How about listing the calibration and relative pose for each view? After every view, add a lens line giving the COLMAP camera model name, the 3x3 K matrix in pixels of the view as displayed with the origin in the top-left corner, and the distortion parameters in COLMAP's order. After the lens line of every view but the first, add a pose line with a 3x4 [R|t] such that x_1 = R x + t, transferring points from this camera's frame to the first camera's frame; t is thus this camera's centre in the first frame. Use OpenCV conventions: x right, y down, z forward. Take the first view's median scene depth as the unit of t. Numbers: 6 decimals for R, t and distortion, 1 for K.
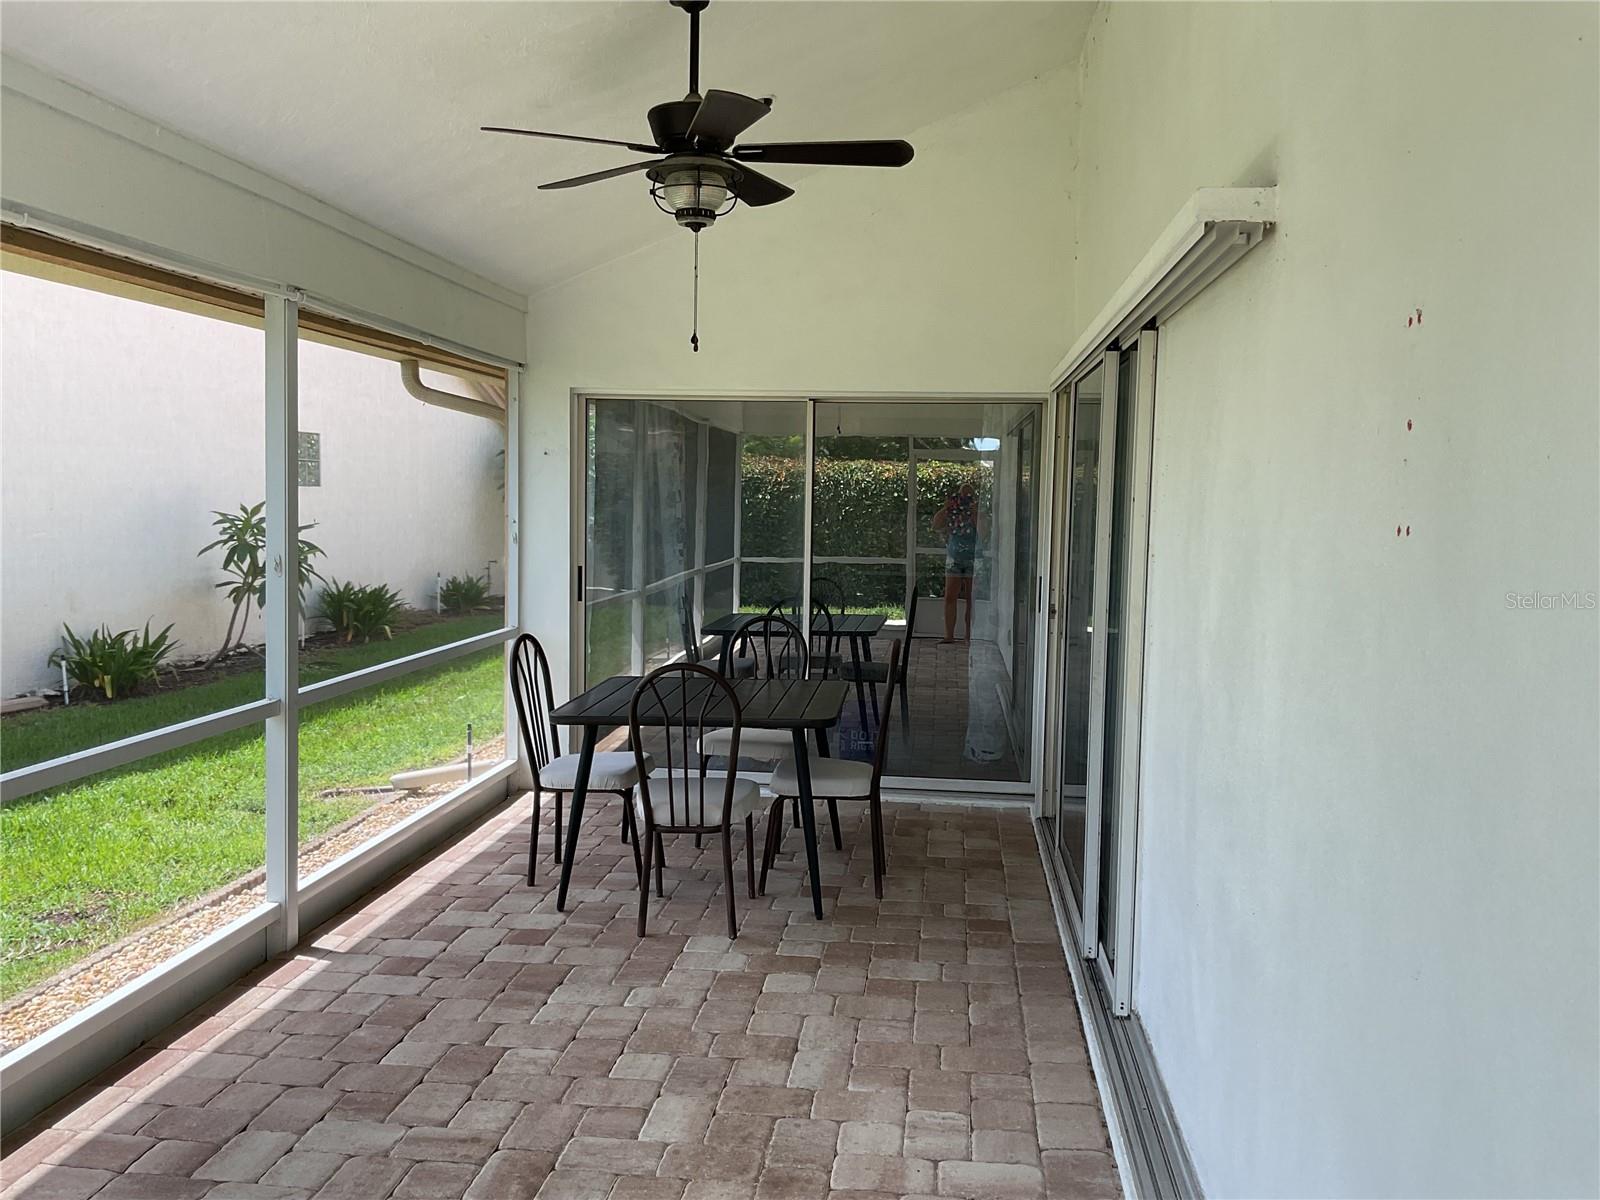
lens RADIAL K [[1313.4, 0, 788.8], [0, 1313.4, 601.5], [0, 0, 1]] dist [0.110815, -0.210868]
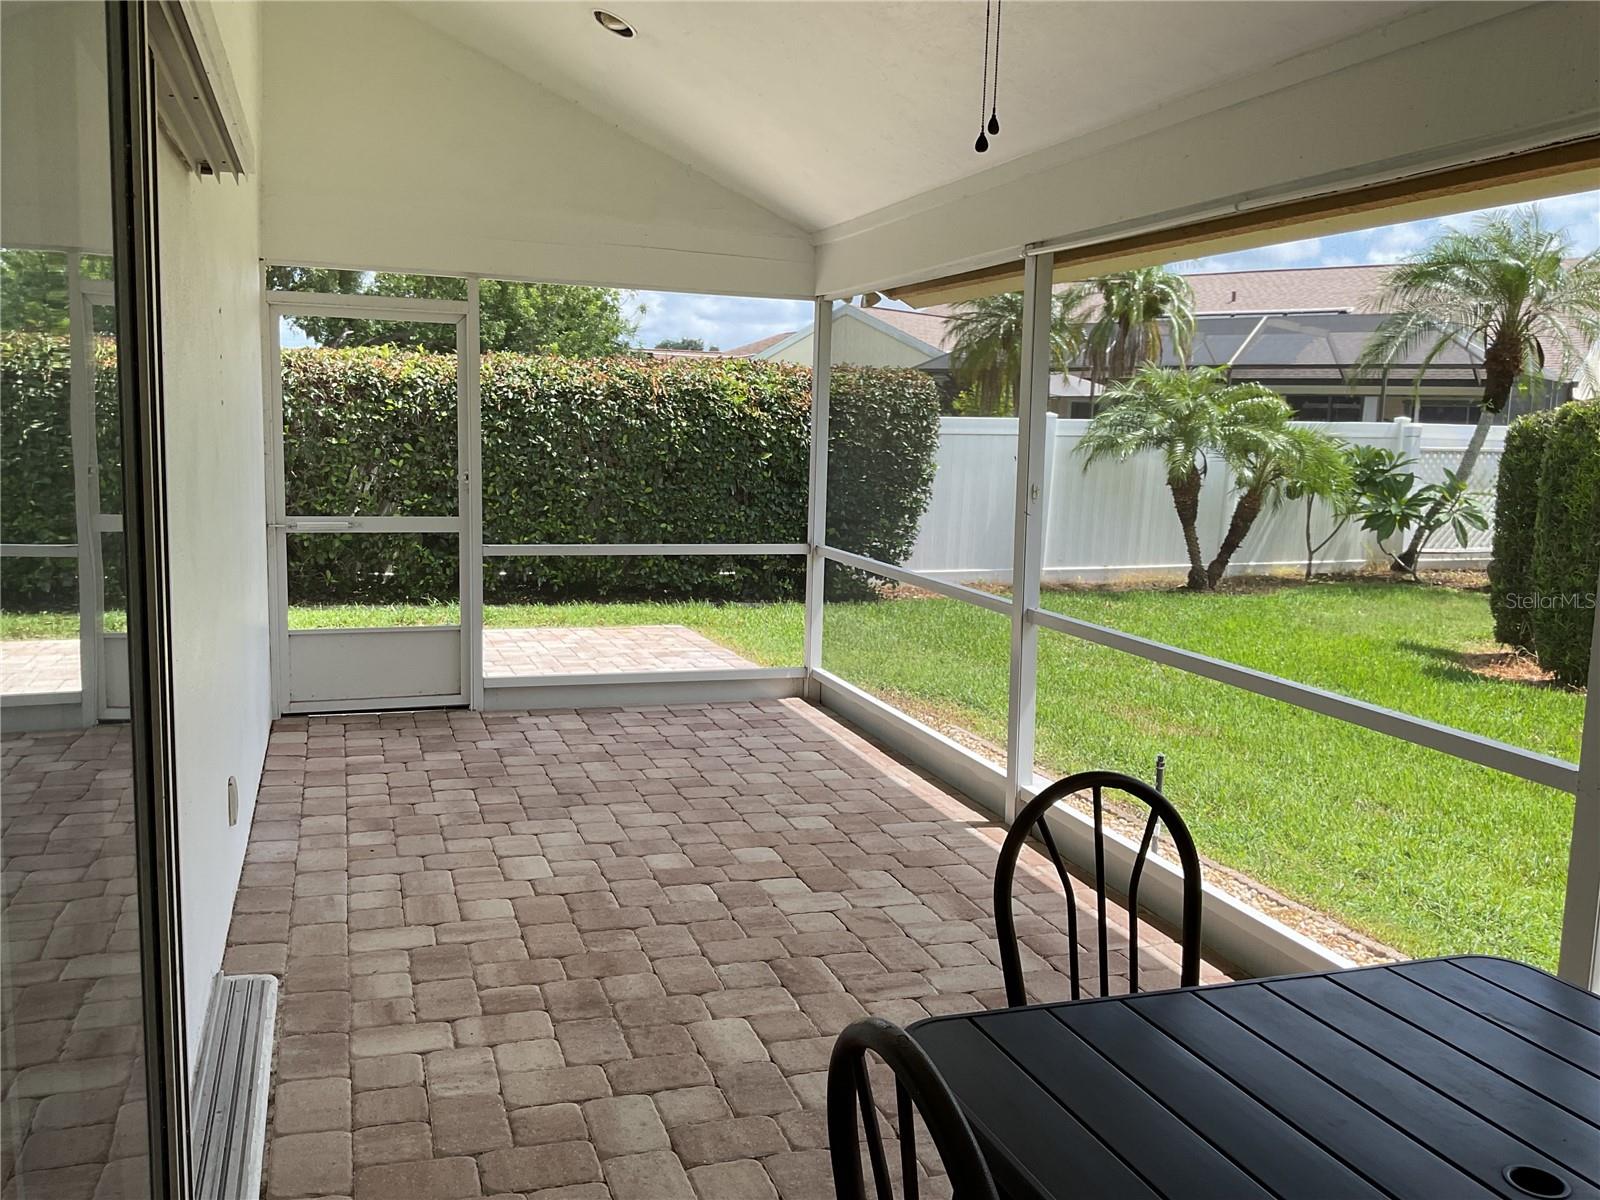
lens RADIAL K [[1313.4, 0, 788.8], [0, 1313.4, 601.5], [0, 0, 1]] dist [0.110815, -0.210868]
pose [[-0.900010, 0.016073, -0.435573, 0.312982], [-0.078347, 0.977078, 0.197942, -0.137446], [0.428771, 0.212276, -0.878120, 1.881869]]
